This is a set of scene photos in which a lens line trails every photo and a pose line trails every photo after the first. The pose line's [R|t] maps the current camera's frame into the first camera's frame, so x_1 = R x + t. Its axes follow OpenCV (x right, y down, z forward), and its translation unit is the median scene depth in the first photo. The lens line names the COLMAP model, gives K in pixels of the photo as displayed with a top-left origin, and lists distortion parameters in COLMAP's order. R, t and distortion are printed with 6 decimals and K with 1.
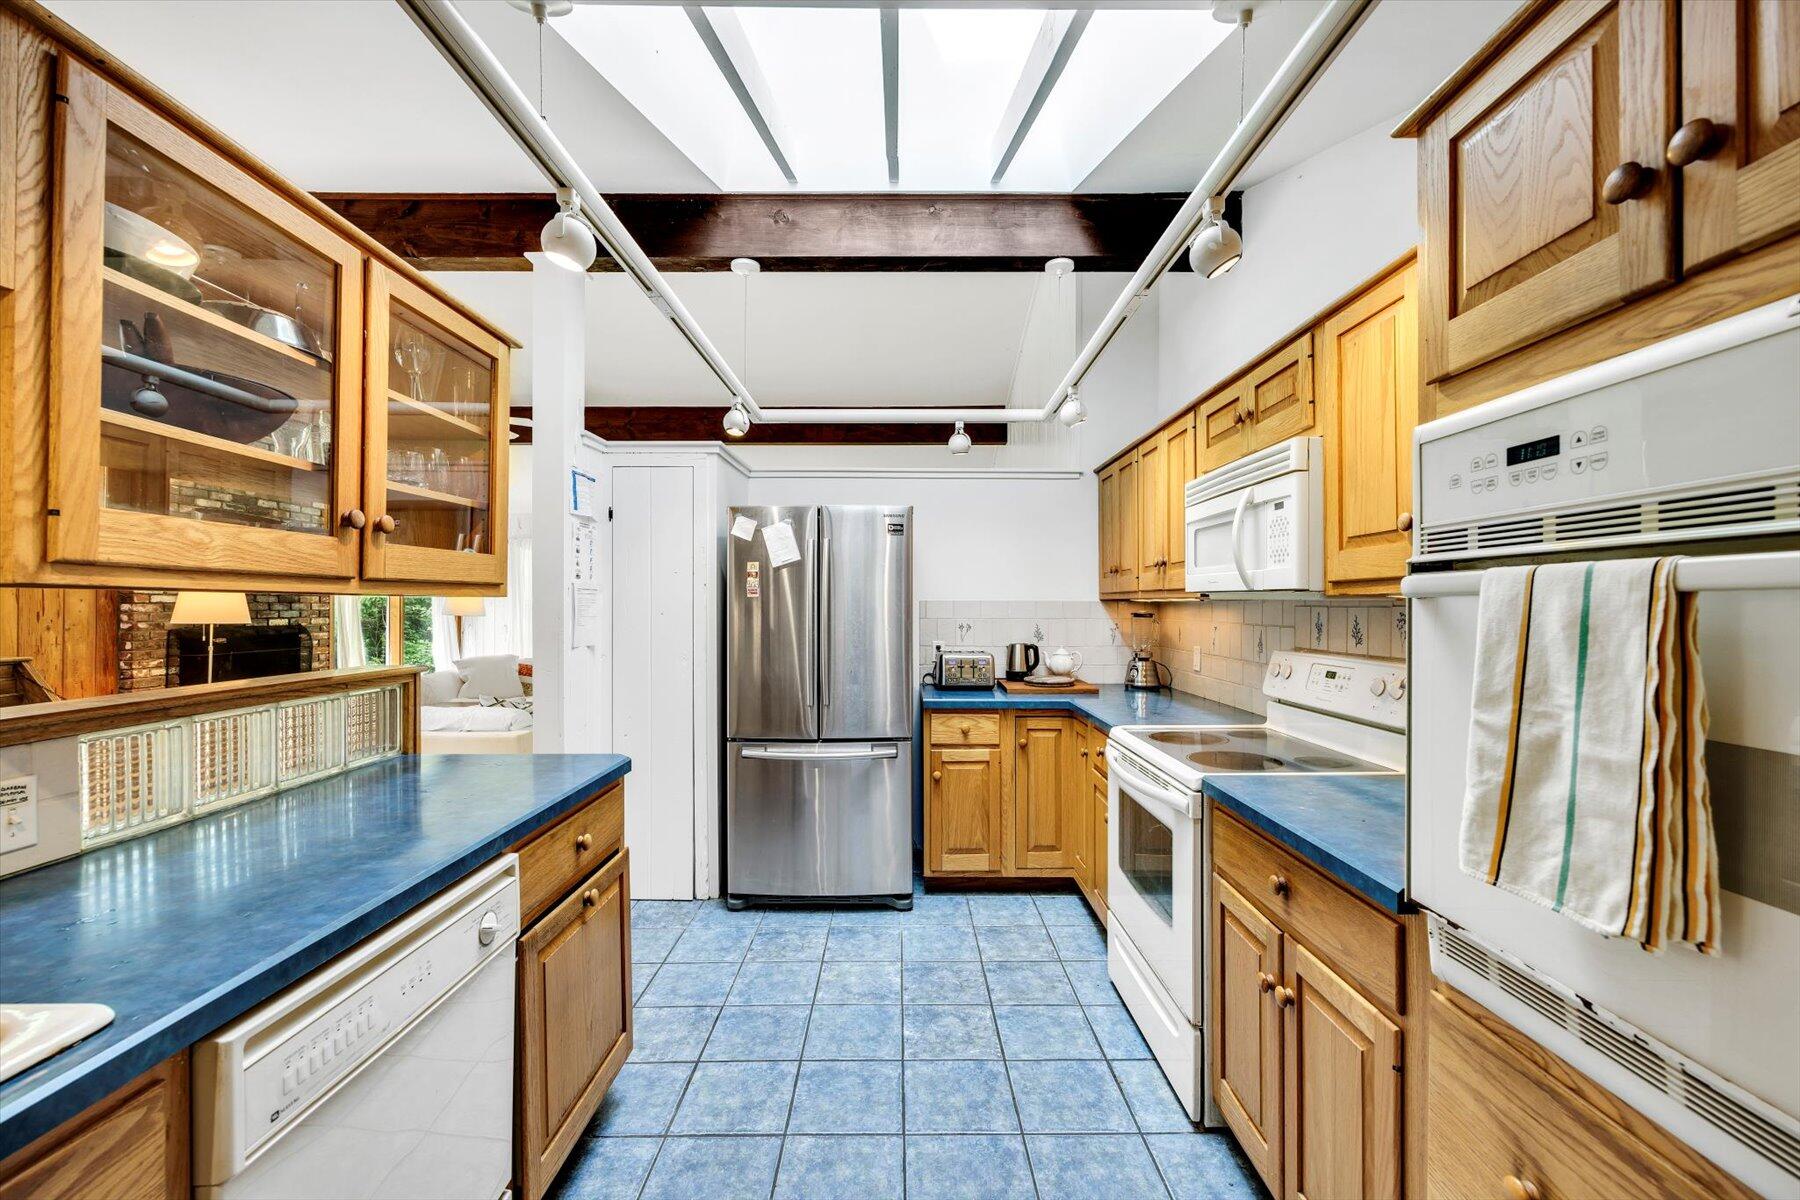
lens RADIAL K [[719.9, 0, 902.3], [0, 719.9, 604.1], [0, 0, 1]] dist [-0.002544, -0.000357]
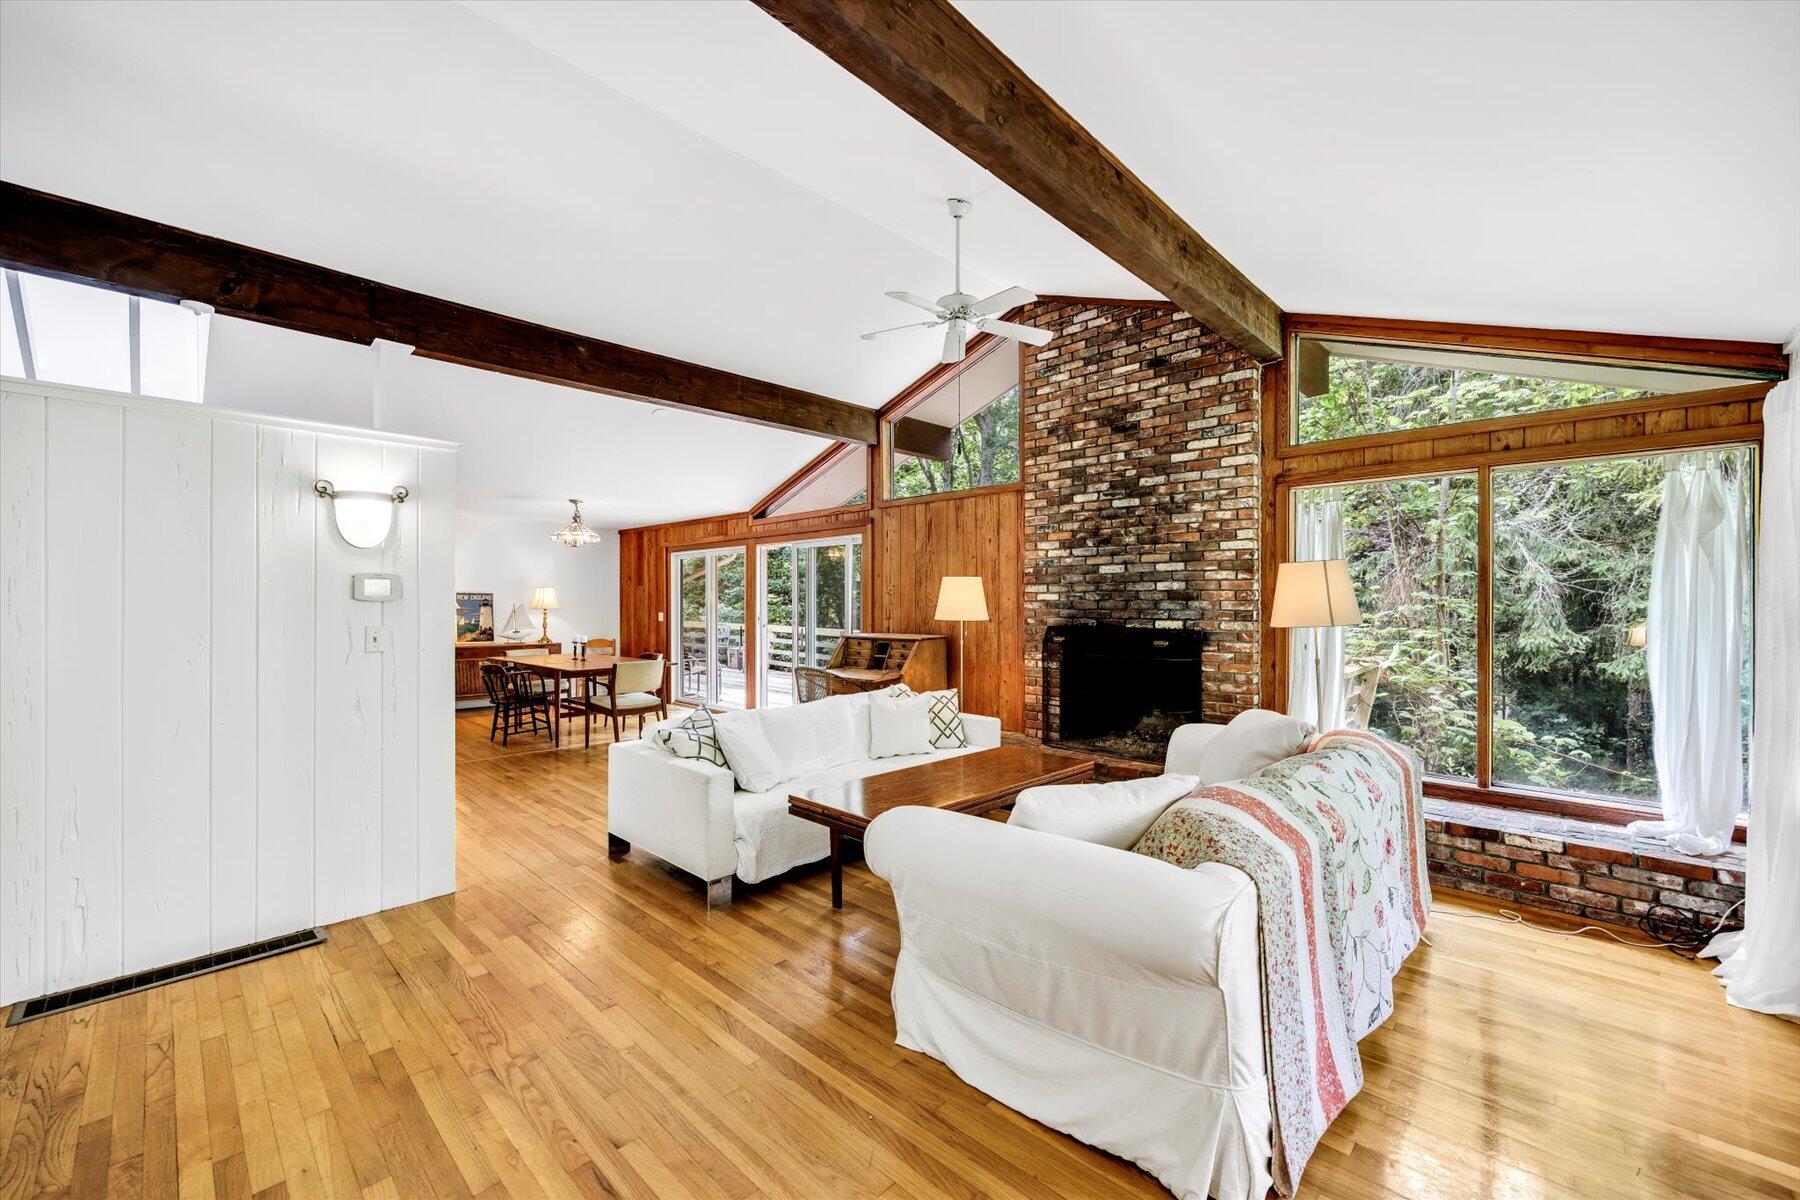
lens RADIAL K [[719.9, 0, 900.9], [0, 719.9, 598.4], [0, 0, 1]] dist [-0.002544, -0.000357]
pose [[-0.692224, 0.006586, -0.721652, -0.085191], [0.008002, 0.999967, 0.001450, -0.007442], [0.721638, -0.004771, -0.692254, 1.325747]]
